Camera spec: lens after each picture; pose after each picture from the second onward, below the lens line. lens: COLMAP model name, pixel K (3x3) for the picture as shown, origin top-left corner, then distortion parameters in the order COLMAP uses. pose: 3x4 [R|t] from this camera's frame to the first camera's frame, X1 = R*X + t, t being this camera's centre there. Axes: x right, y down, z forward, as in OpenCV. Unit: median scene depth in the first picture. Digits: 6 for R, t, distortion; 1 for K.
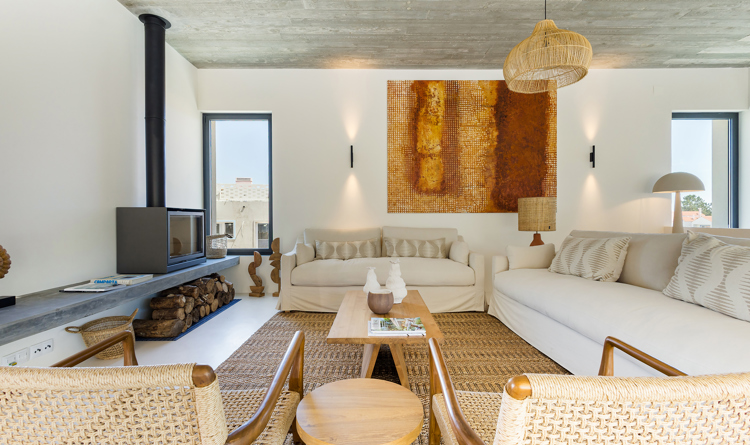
lens RADIAL K [[353.8, 0, 368.3], [0, 353.8, 218.5], [0, 0, 1]] dist [0.008858, 0.000057]
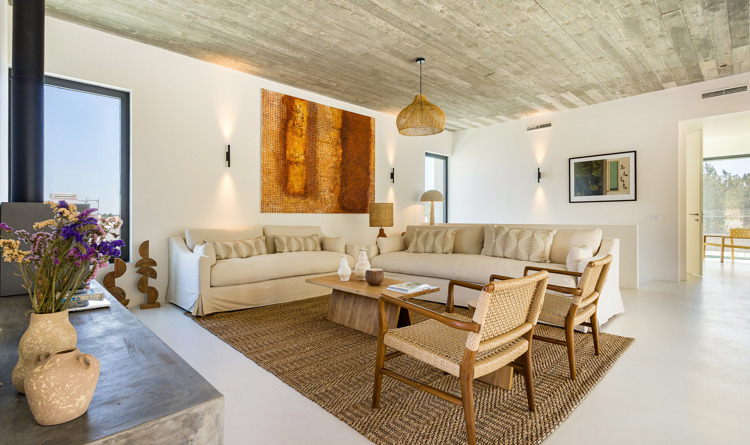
lens RADIAL K [[359.2, 0, 374.6], [0, 359.2, 216.3], [0, 0, 1]] dist [0.013422, 0.000182]
pose [[0.724869, 0.002385, 0.688883, -0.443414], [0.001679, 0.999985, -0.005229, 0.000848], [-0.688885, 0.004947, 0.724854, -0.016940]]
